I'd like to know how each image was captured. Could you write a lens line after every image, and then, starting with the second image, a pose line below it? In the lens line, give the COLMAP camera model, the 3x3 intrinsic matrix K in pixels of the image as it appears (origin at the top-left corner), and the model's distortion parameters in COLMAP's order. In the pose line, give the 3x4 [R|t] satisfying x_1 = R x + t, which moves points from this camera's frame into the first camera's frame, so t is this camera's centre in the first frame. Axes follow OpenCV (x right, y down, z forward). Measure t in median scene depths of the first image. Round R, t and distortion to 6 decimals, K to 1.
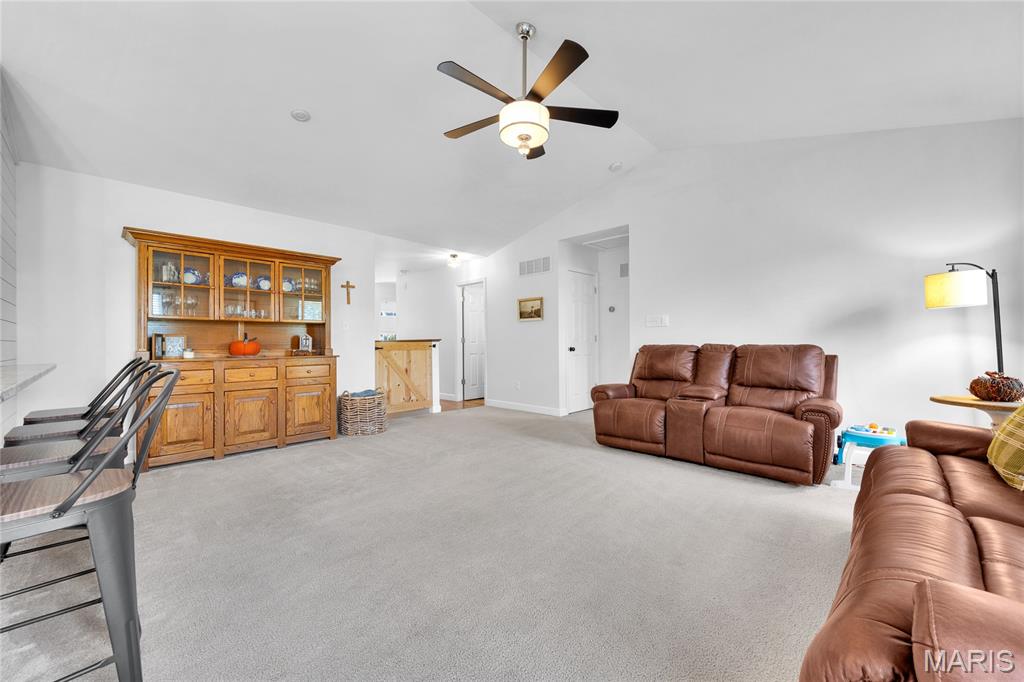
lens RADIAL K [[402.9, 0, 512.8], [0, 402.9, 338.0], [0, 0, 1]] dist [0.002747, 0.000283]
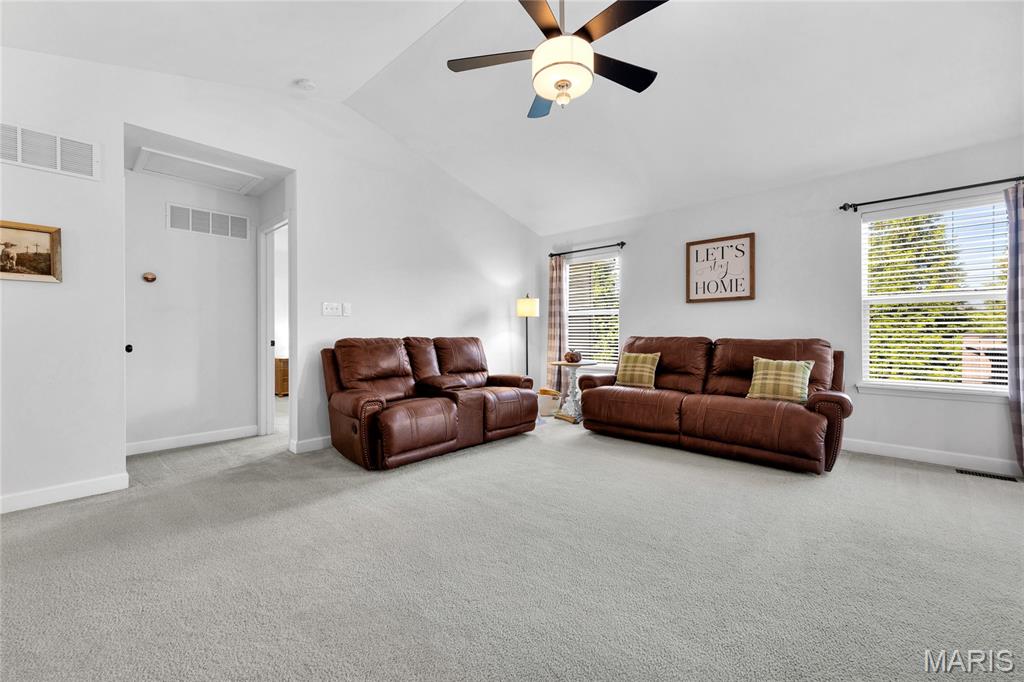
lens RADIAL K [[402.9, 0, 512.8], [0, 402.9, 338.0], [0, 0, 1]] dist [0.002747, 0.000283]
pose [[-0.016042, 0.003210, 0.999866, -0.632488], [-0.007335, 0.999968, -0.003328, 0.022268], [-0.999844, -0.007388, -0.016018, 0.905385]]
